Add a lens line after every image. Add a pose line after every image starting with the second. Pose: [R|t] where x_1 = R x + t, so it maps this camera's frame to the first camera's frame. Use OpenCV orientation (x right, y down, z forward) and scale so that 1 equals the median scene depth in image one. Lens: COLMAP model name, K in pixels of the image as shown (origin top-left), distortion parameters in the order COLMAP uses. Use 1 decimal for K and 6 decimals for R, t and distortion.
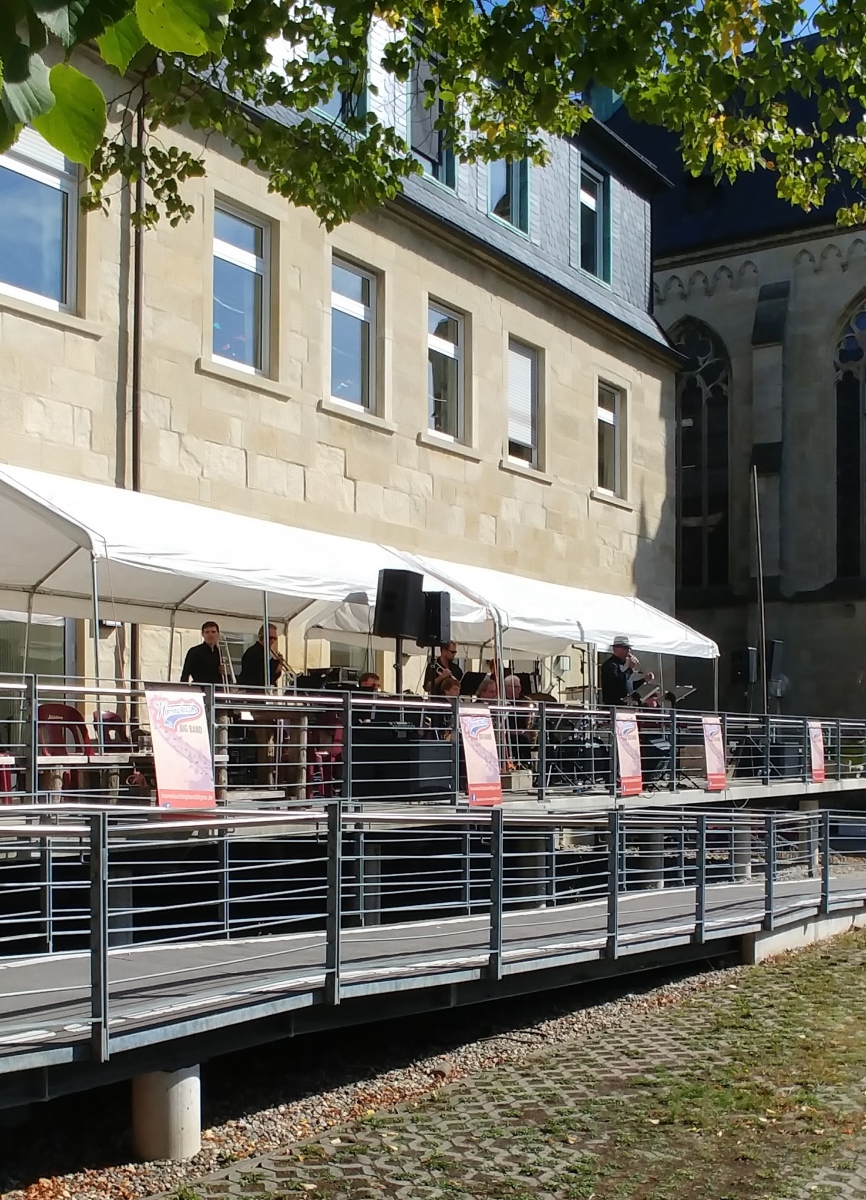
lens RADIAL K [[1335.9, 0, 463.4], [0, 1335.9, 759.3], [0, 0, 1]] dist [-0.071009, 0.030361]
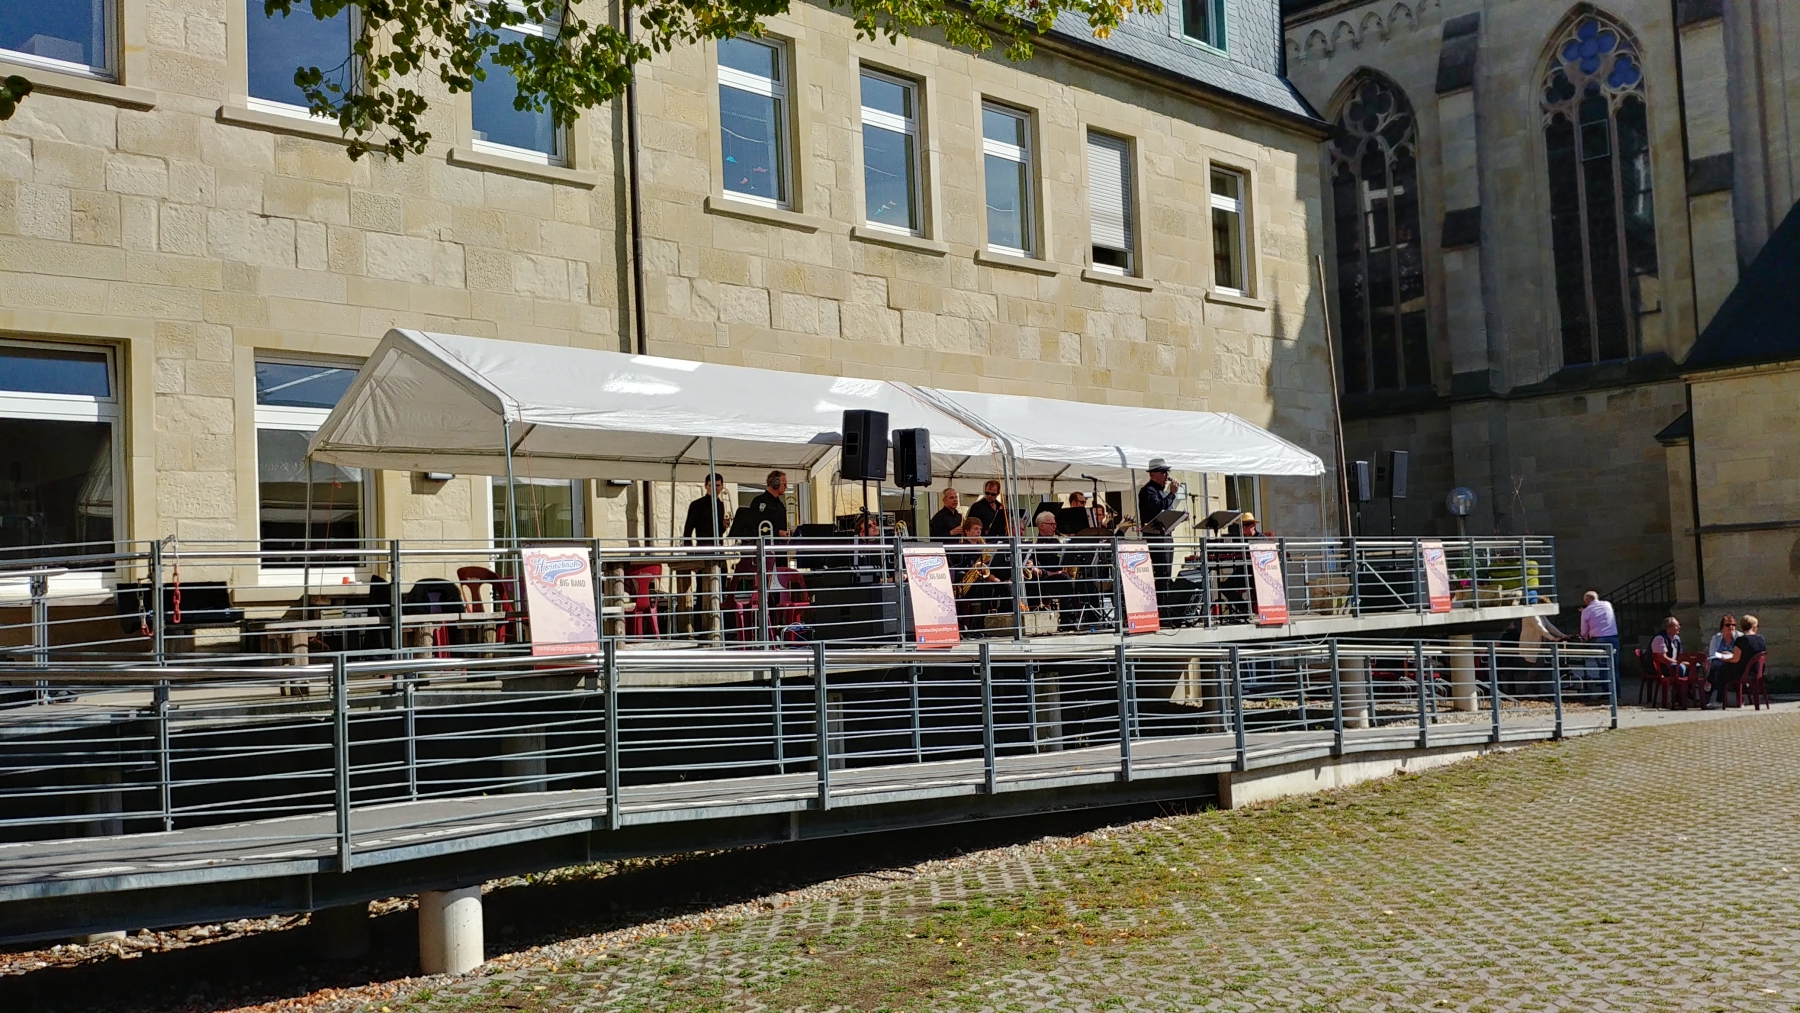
lens RADIAL K [[1592.5, 0, 932.0], [0, 1592.5, 529.4], [0, 0, 1]] dist [0.191753, -0.558922]
pose [[0.981727, -0.058023, -0.181231, 0.127608], [0.047862, 0.997053, -0.059949, 0.010194], [0.184175, 0.050179, 0.981612, -0.076728]]
